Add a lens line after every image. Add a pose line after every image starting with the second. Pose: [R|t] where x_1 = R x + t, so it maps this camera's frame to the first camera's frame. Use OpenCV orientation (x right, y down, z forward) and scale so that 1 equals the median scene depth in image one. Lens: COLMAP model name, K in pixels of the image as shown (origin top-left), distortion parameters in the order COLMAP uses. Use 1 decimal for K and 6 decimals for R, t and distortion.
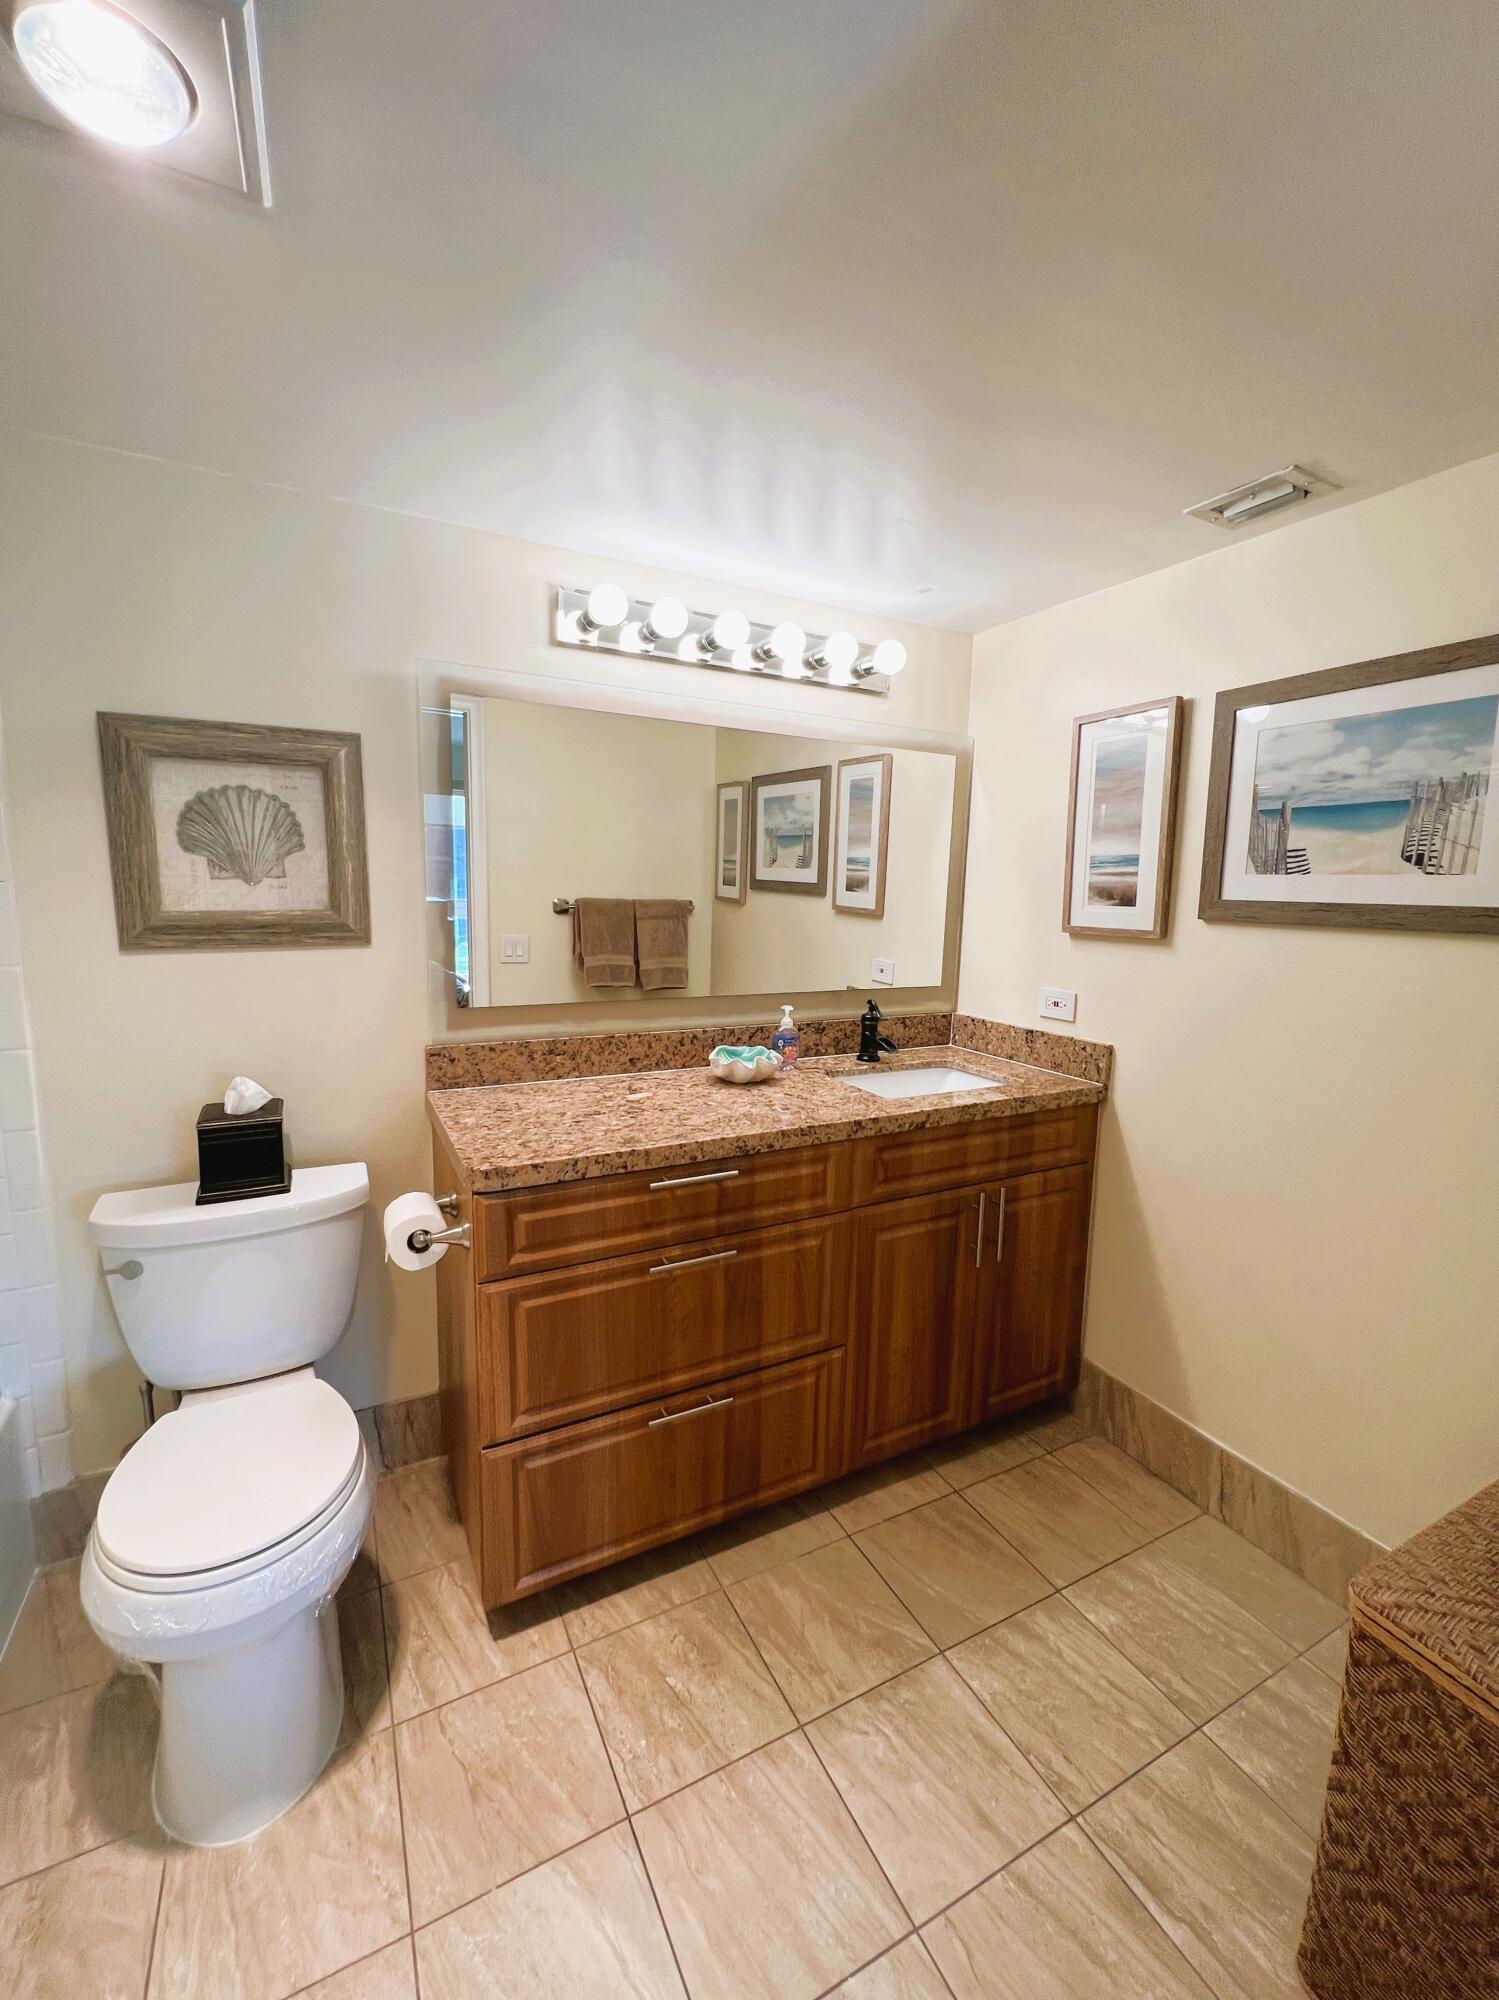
lens RADIAL K [[811.7, 0, 757.1], [0, 811.7, 1002.9], [0, 0, 1]] dist [-0.002584, 0.000439]
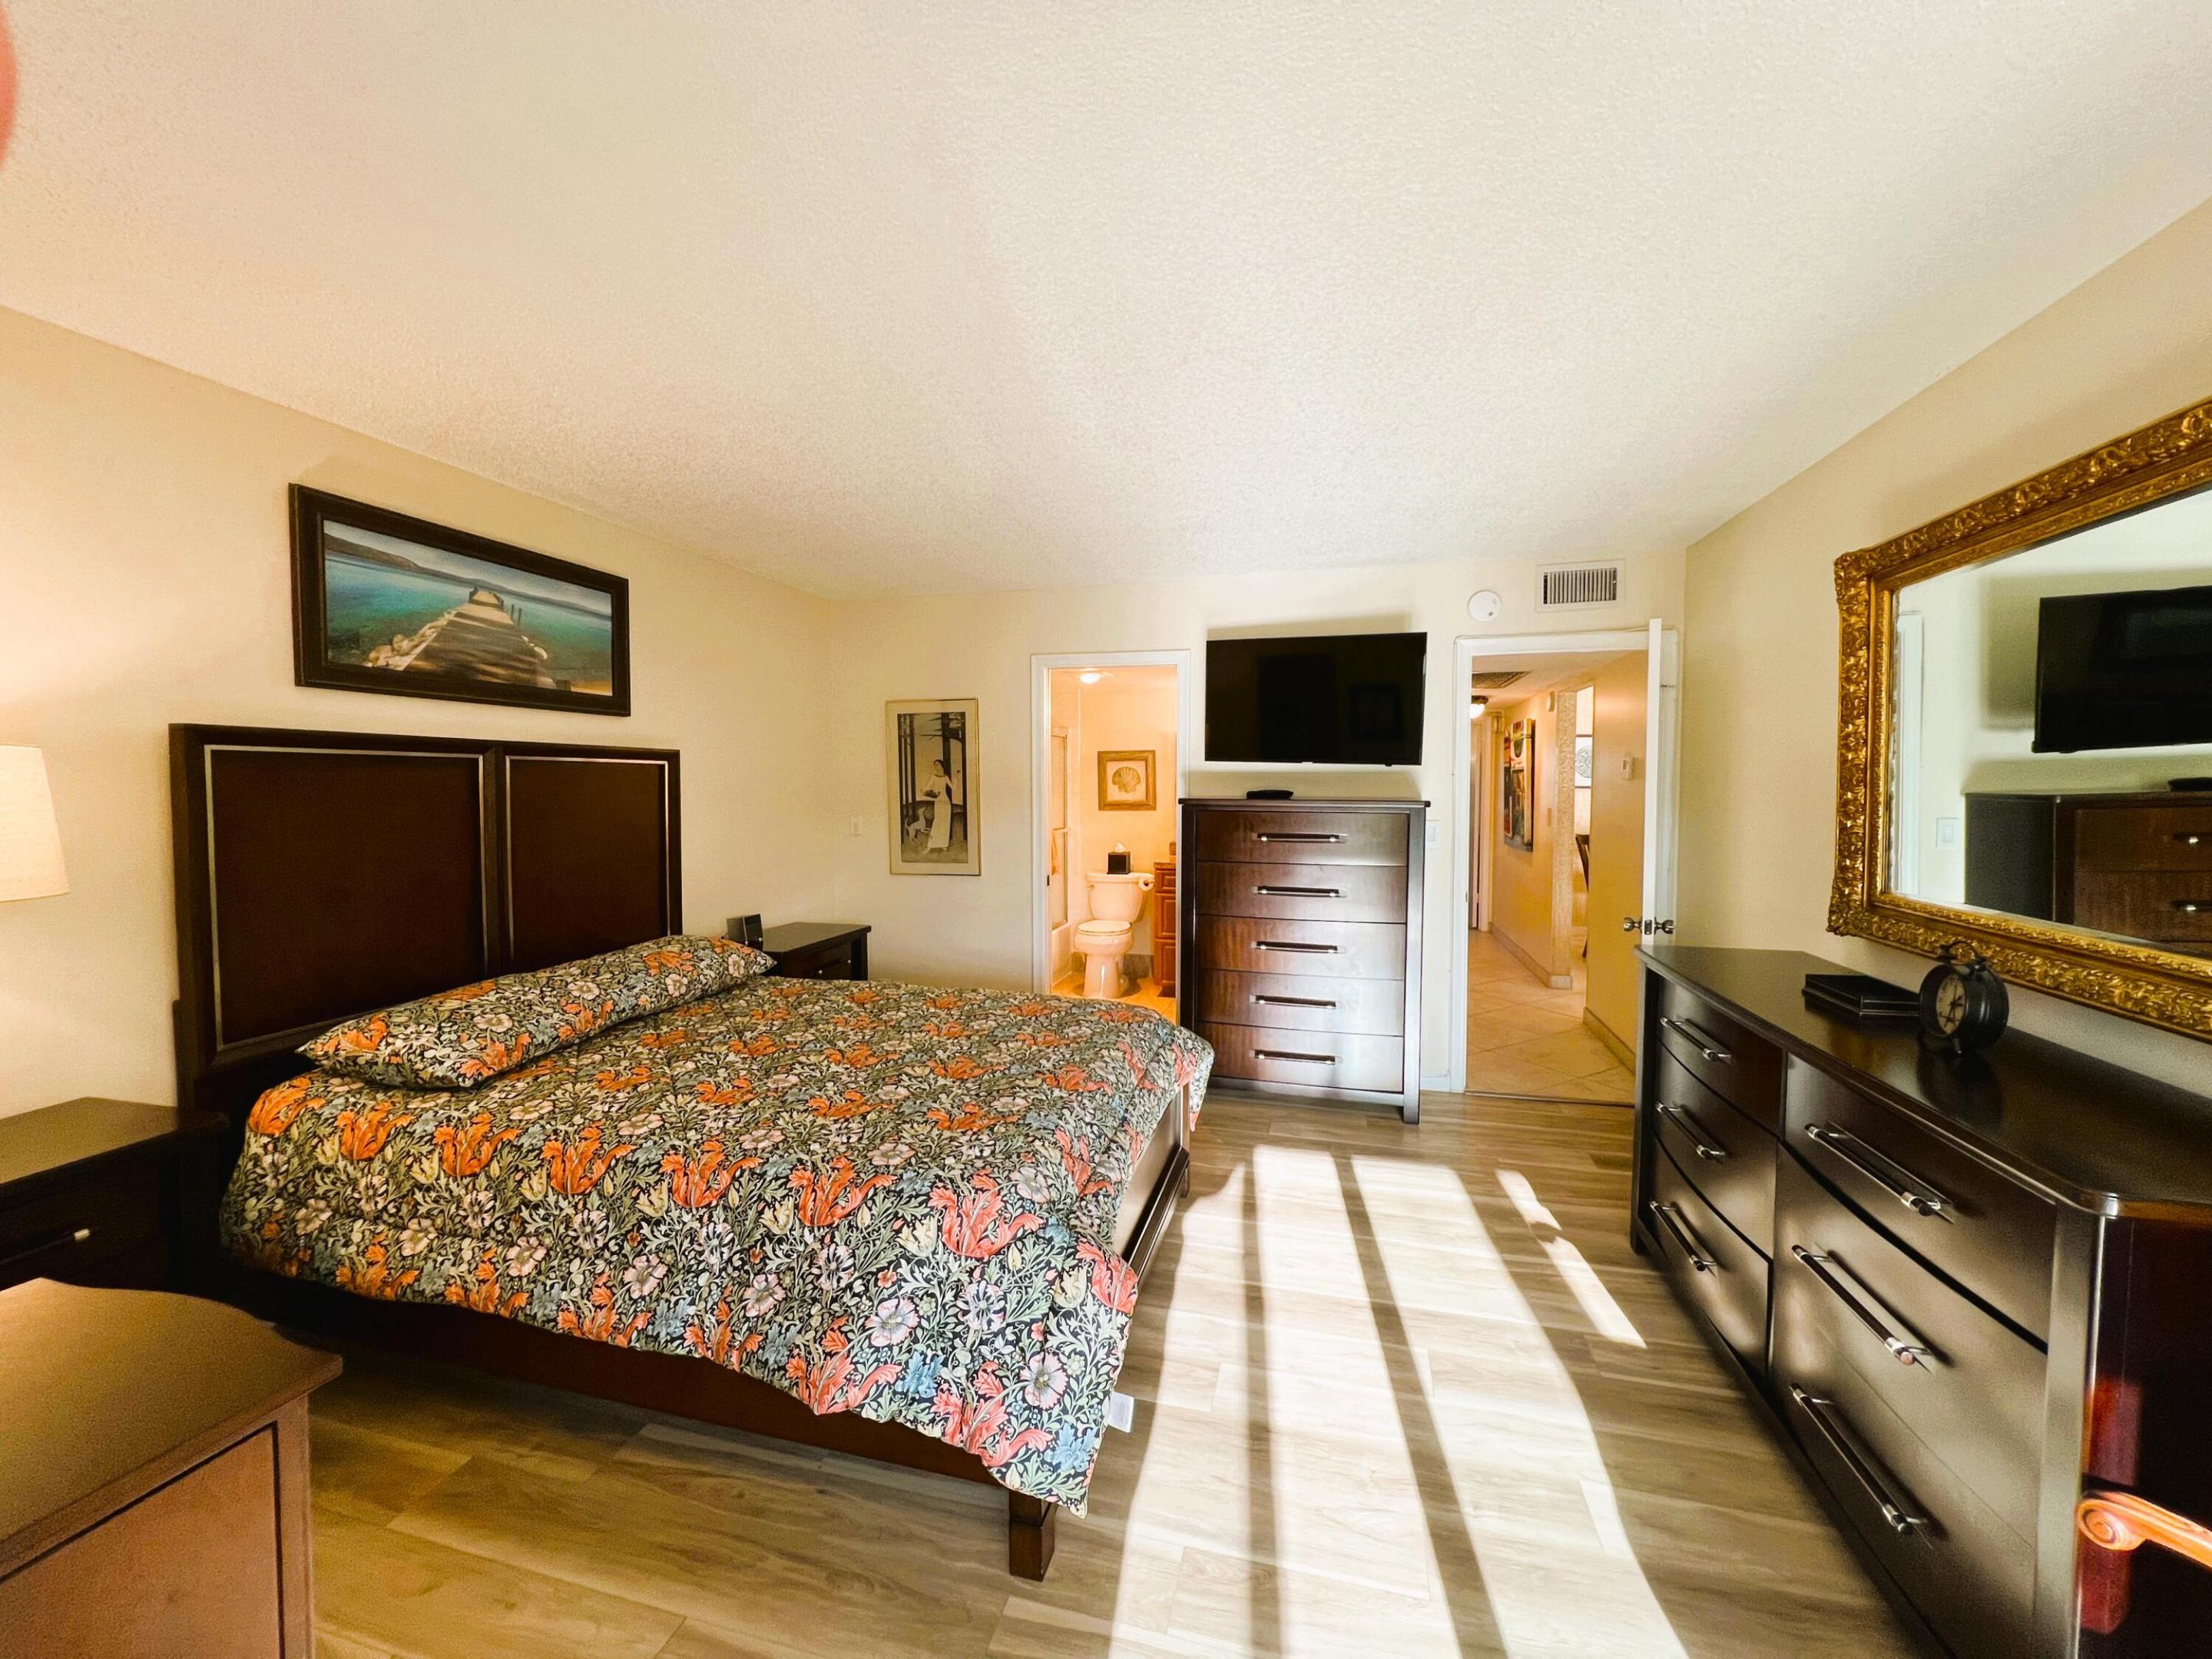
lens RADIAL K [[880.3, 0, 1094.0], [0, 880.3, 831.4], [0, 0, 1]] dist [-0.003043, 0.001007]
pose [[0.729876, 0.008036, -0.683532, 1.876044], [-0.085849, 0.993092, -0.079994, 0.337763], [0.678167, 0.117066, 0.725524, -1.856676]]
